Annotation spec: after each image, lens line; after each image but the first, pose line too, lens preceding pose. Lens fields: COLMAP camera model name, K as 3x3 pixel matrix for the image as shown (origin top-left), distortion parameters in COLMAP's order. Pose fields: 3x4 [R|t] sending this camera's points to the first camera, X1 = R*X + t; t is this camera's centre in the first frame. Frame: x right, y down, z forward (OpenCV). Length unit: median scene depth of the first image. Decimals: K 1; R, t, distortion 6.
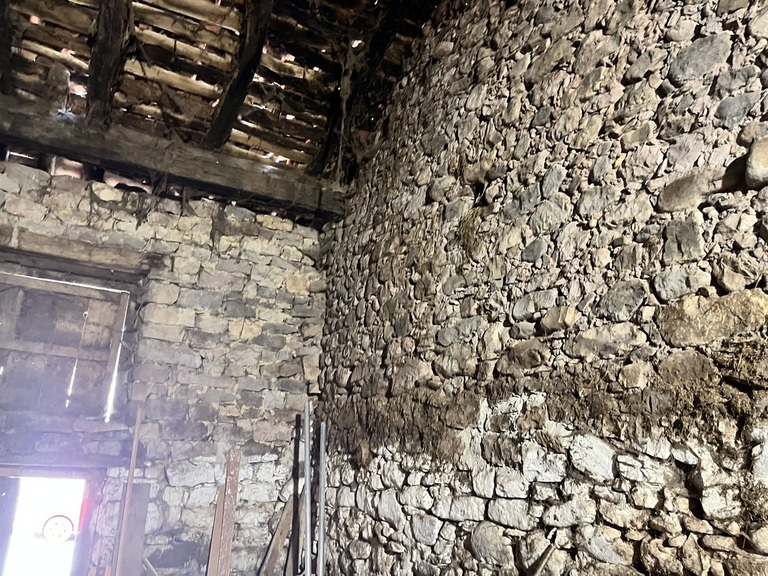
lens RADIAL K [[580.7, 0, 384.0], [0, 580.7, 288.0], [0, 0, 1]] dist [0.085305, -0.118170]
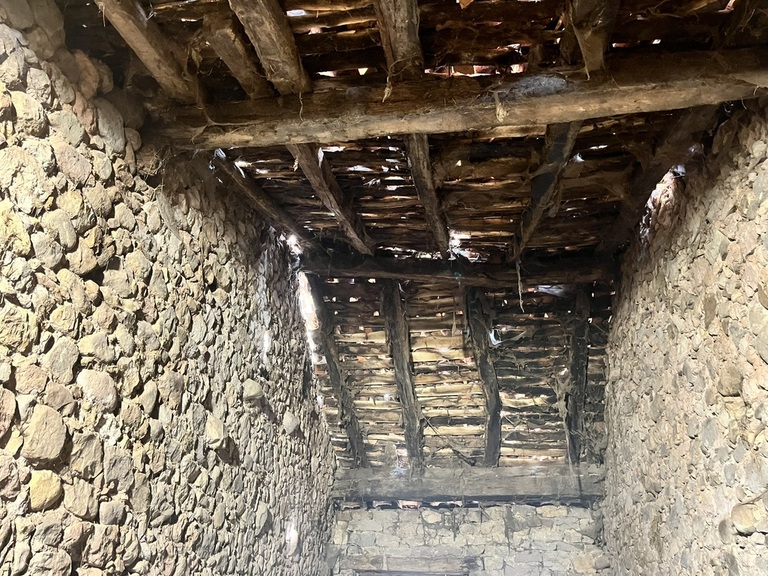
lens RADIAL K [[580.7, 0, 384.0], [0, 580.7, 288.0], [0, 0, 1]] dist [0.085305, -0.118170]
pose [[0.805712, -0.350333, -0.477593, 0.323119], [0.161477, 0.905703, -0.391953, -0.120748], [0.569872, 0.238681, 0.786306, -0.345078]]
